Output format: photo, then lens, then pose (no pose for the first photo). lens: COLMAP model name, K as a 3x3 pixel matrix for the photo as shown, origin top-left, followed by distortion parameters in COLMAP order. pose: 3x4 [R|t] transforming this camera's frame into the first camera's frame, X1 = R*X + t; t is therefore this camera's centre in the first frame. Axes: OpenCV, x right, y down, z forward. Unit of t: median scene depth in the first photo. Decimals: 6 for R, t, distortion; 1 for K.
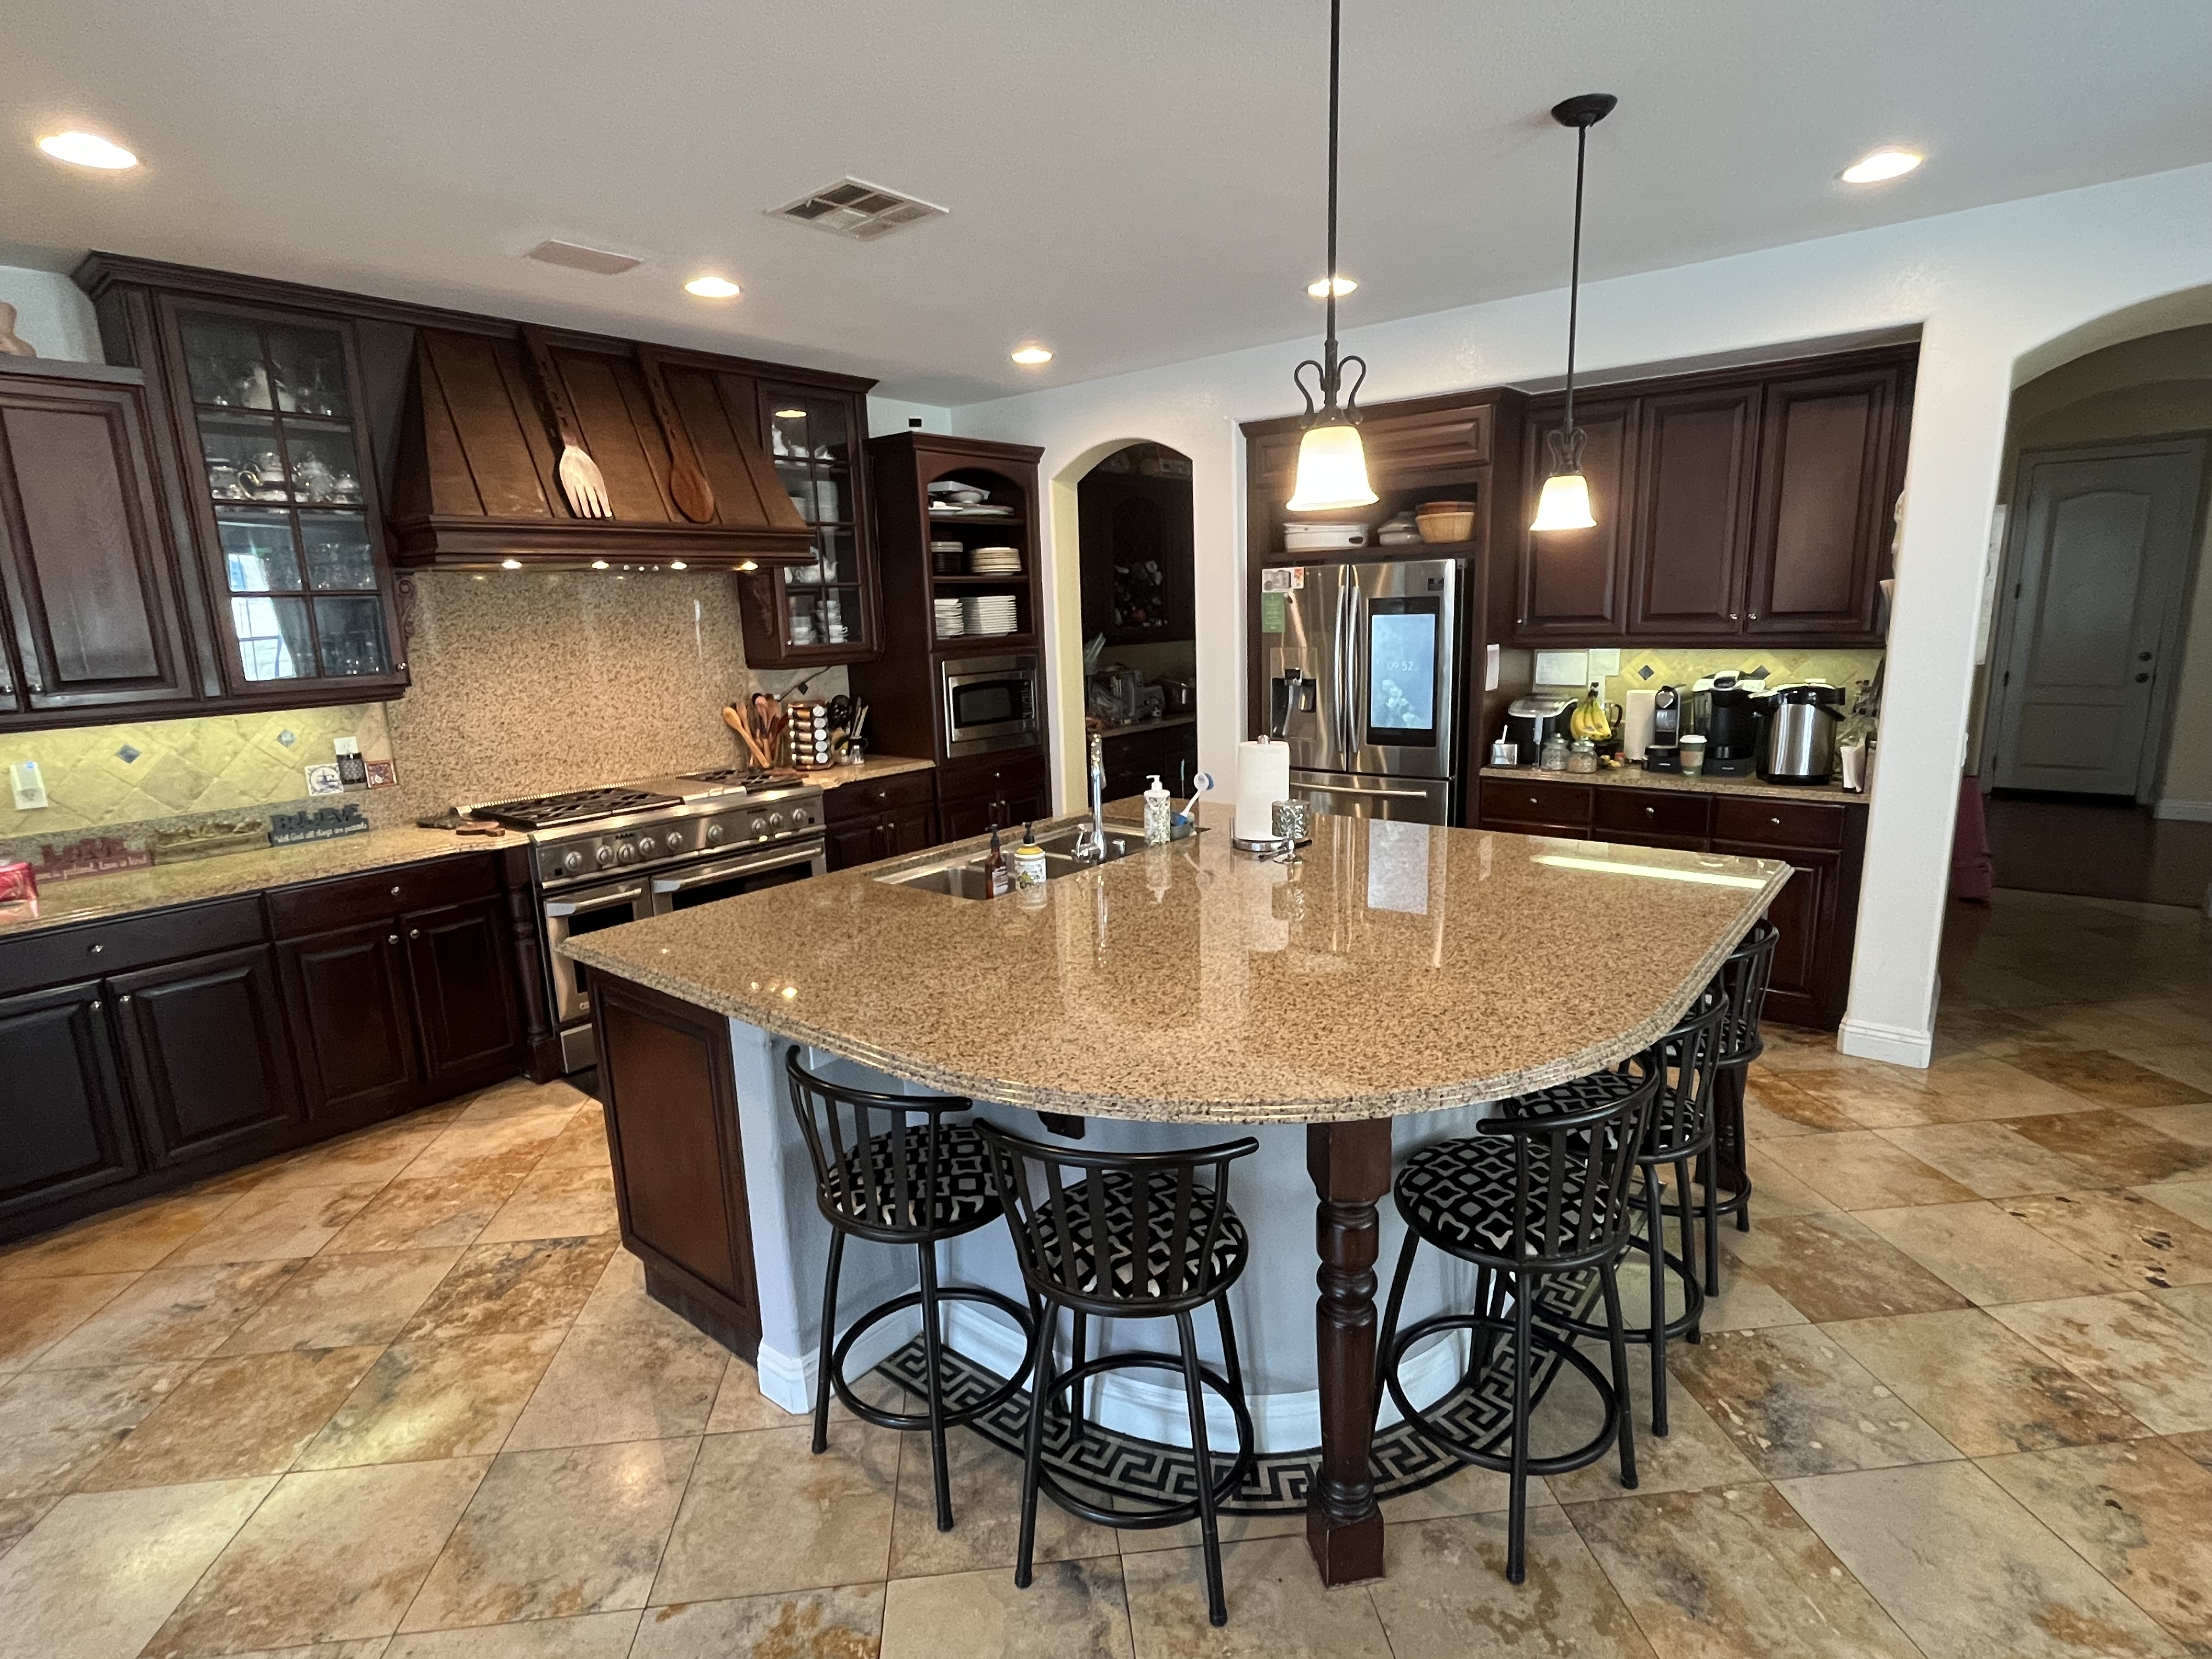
lens RADIAL K [[1104.8, 0, 1110.8], [0, 1104.8, 835.1], [0, 0, 1]] dist [0.001131, 0.000068]
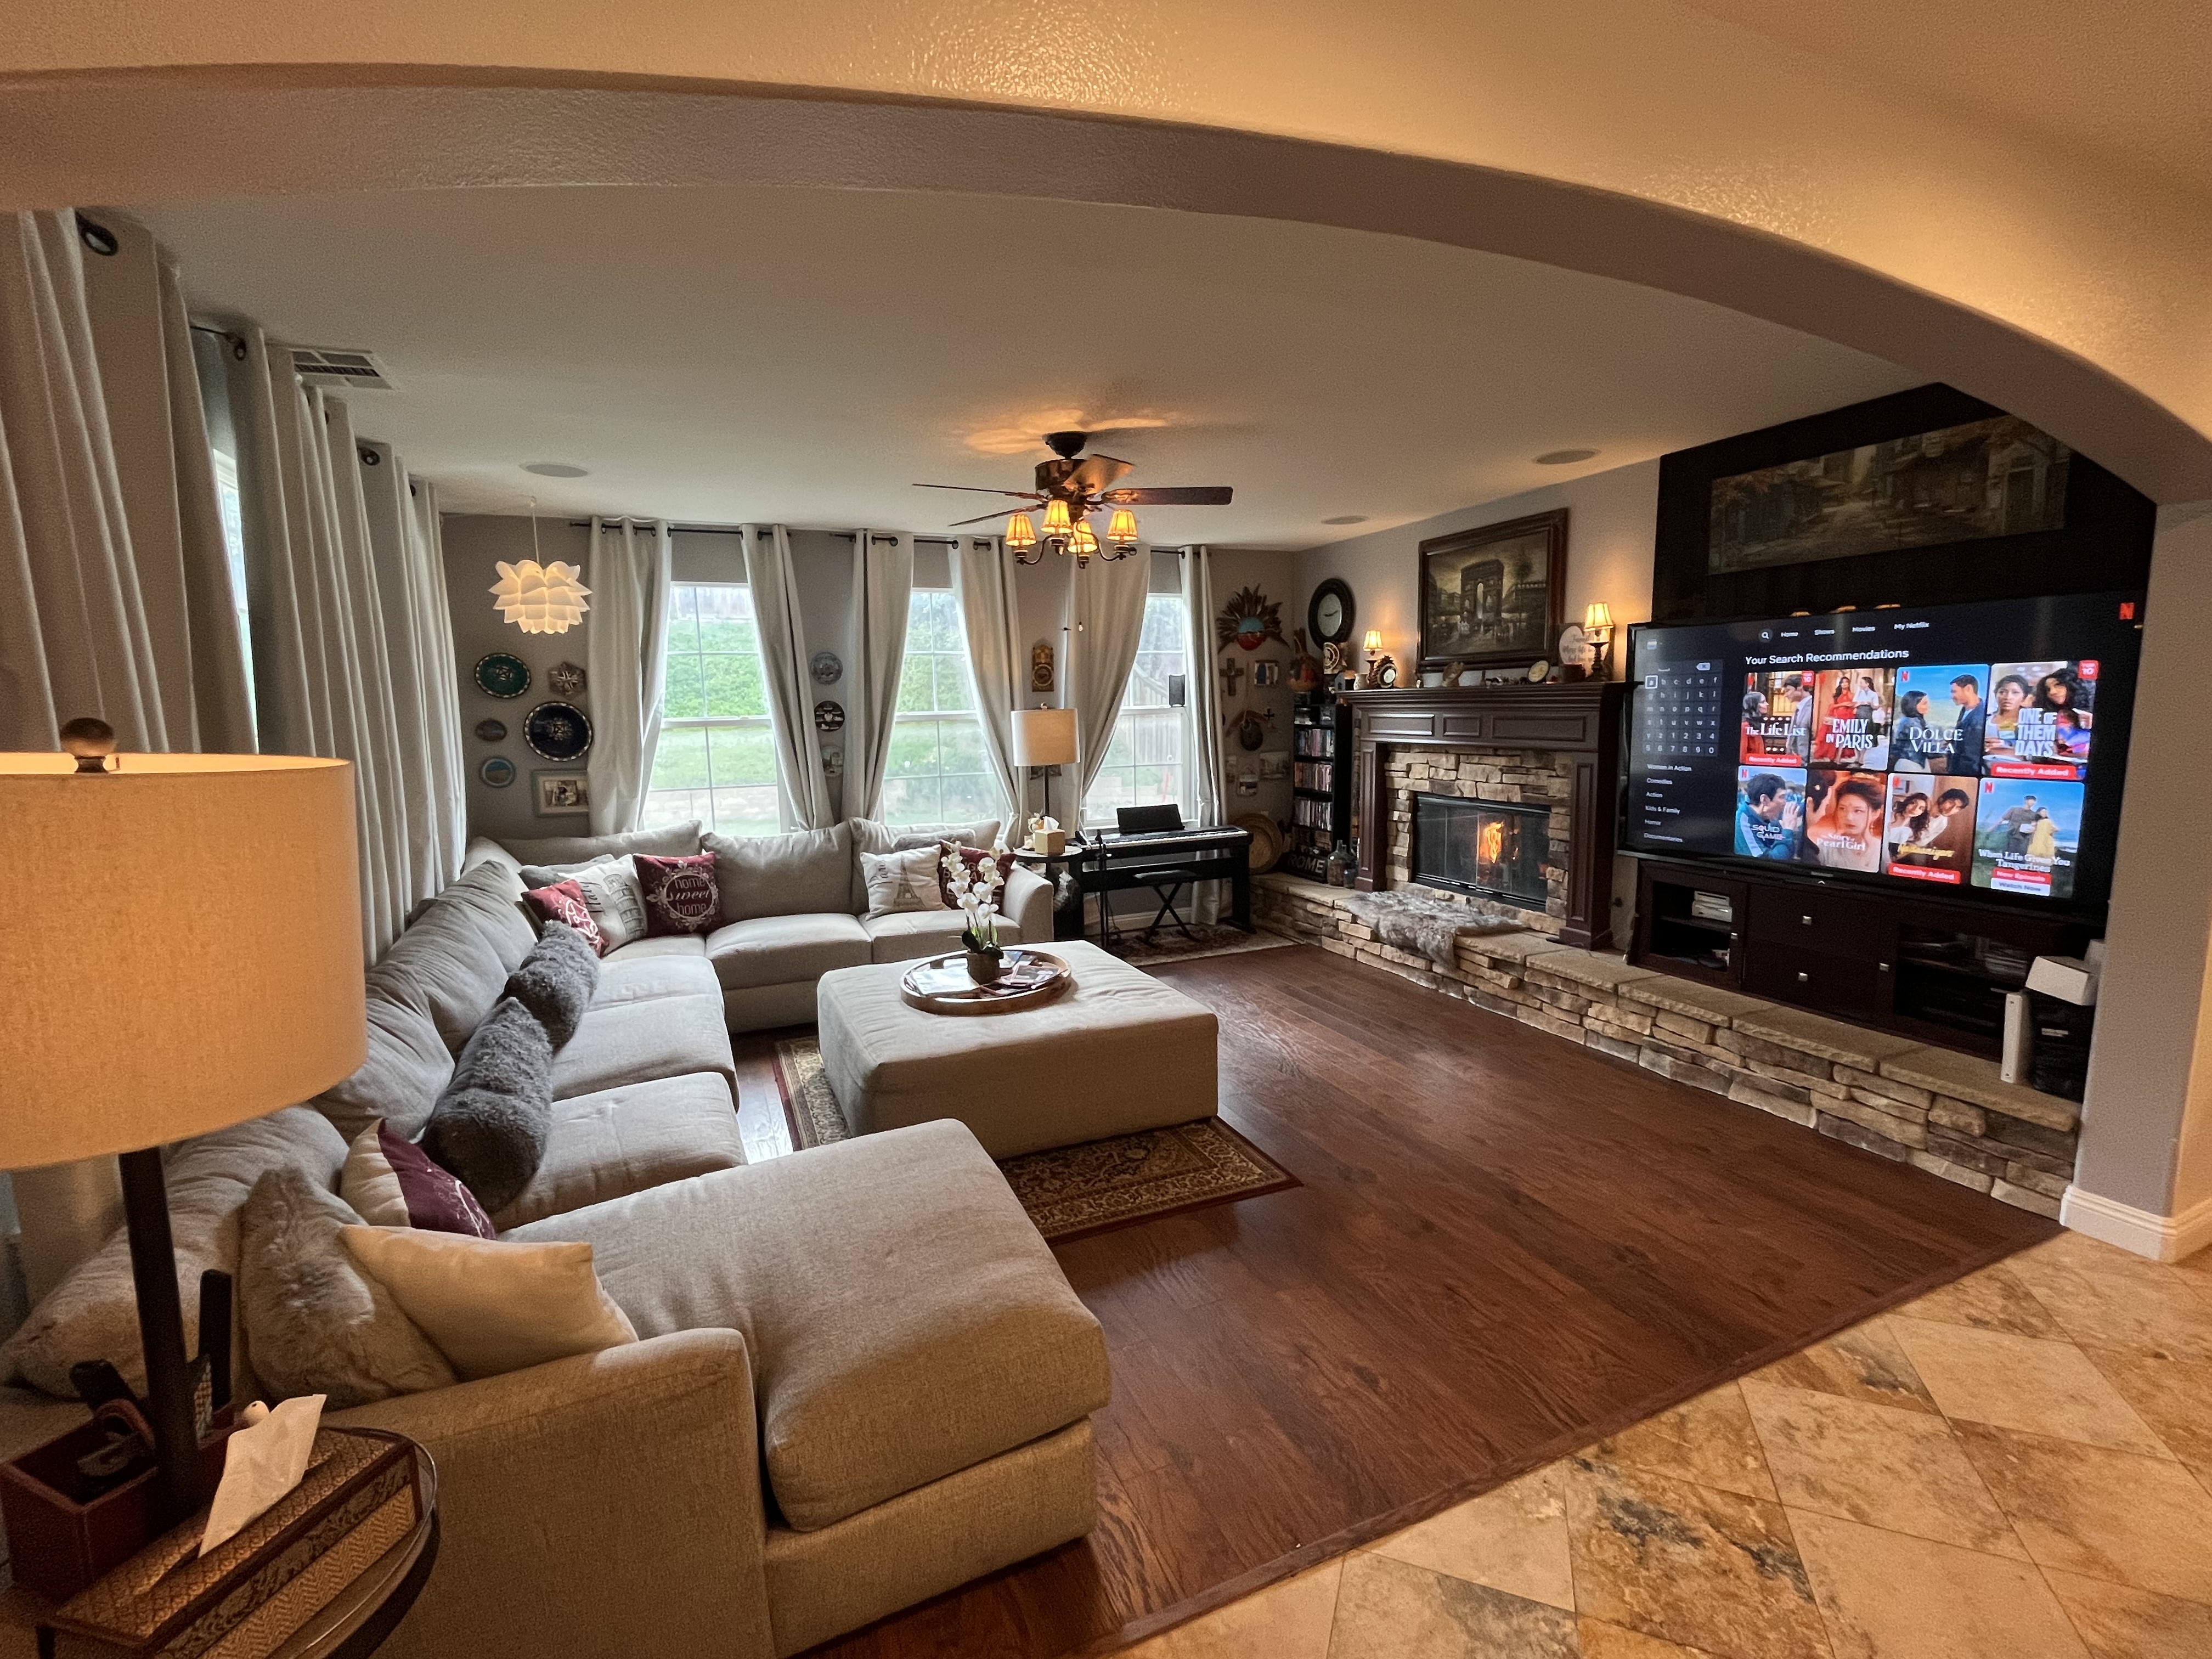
lens RADIAL K [[972.5, 0, 1107.1], [0, 972.5, 827.9], [0, 0, 1]] dist [0.000288, 0.000050]
pose [[-0.458892, 0.159980, -0.873970, 0.543823], [-0.139208, 0.958561, 0.248558, -0.125829], [0.877519, 0.235725, -0.417606, 0.382853]]
